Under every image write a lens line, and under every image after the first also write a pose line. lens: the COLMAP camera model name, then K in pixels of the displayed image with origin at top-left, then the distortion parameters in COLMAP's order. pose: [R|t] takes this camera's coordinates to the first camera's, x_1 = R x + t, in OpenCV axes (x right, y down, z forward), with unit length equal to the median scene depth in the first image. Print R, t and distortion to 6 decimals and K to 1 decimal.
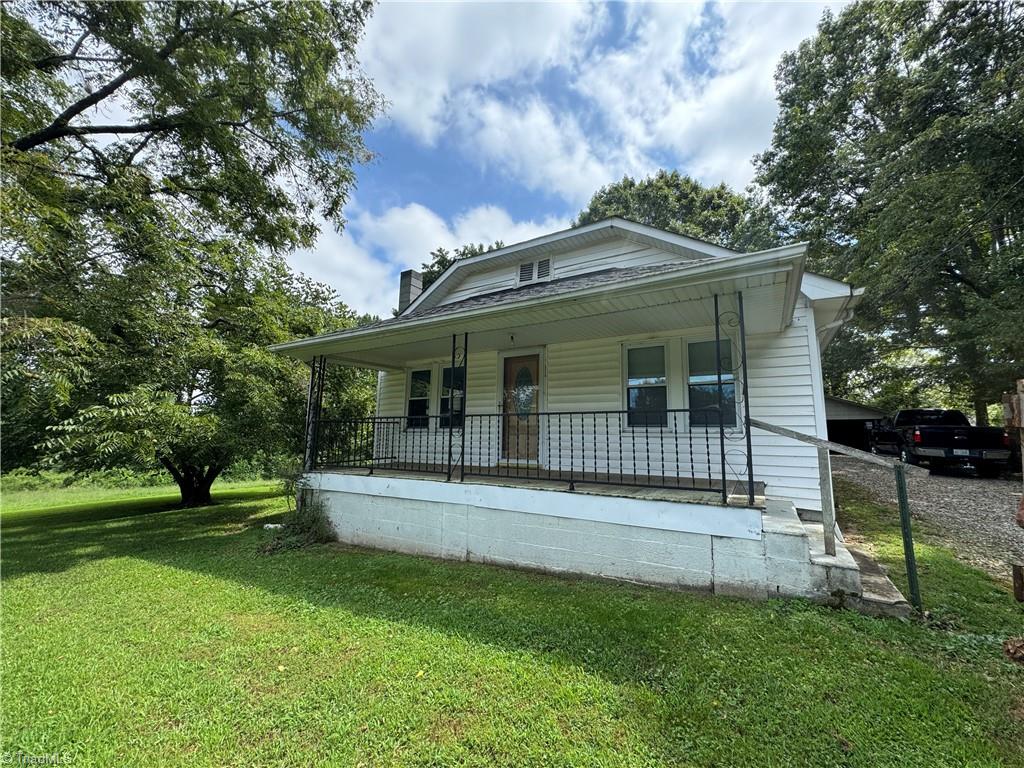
lens RADIAL K [[409.8, 0, 517.2], [0, 409.8, 381.4], [0, 0, 1]] dist [-0.001448, 0.000000]
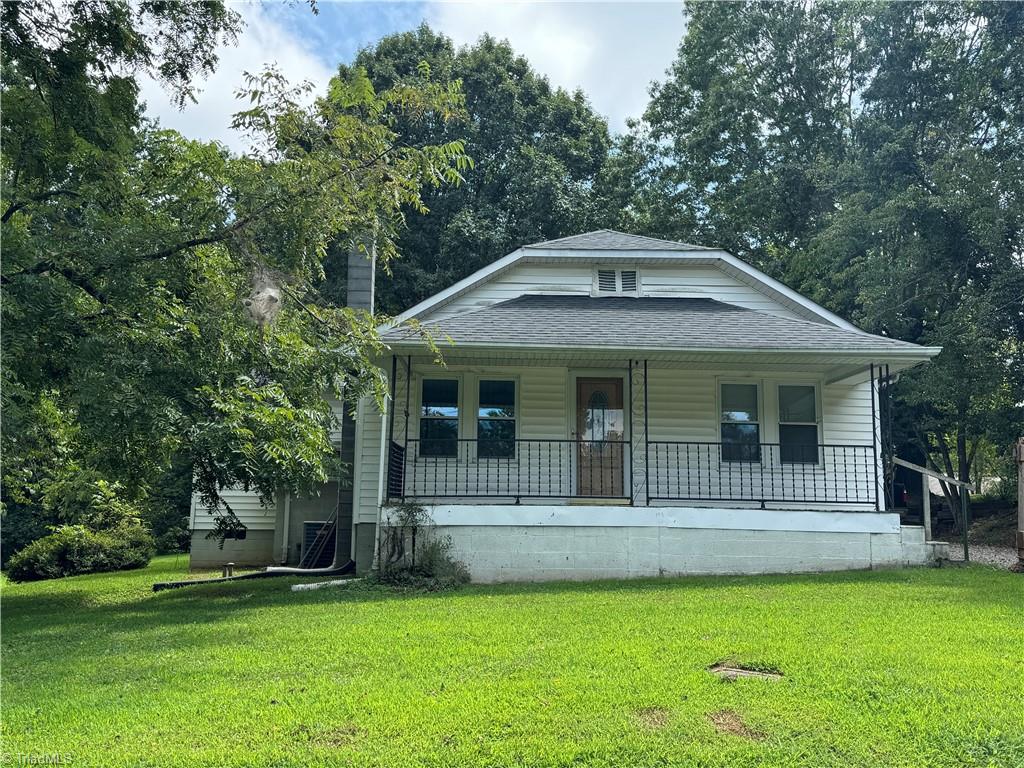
lens RADIAL K [[908.3, 0, 509.3], [0, 908.3, 383.4], [0, 0, 1]] dist [0.048512, -0.018706]
pose [[0.846403, 0.082561, 0.526105, -1.358351], [-0.079900, 0.996415, -0.027822, 0.023201], [-0.526515, -0.018487, 0.849965, -0.619811]]
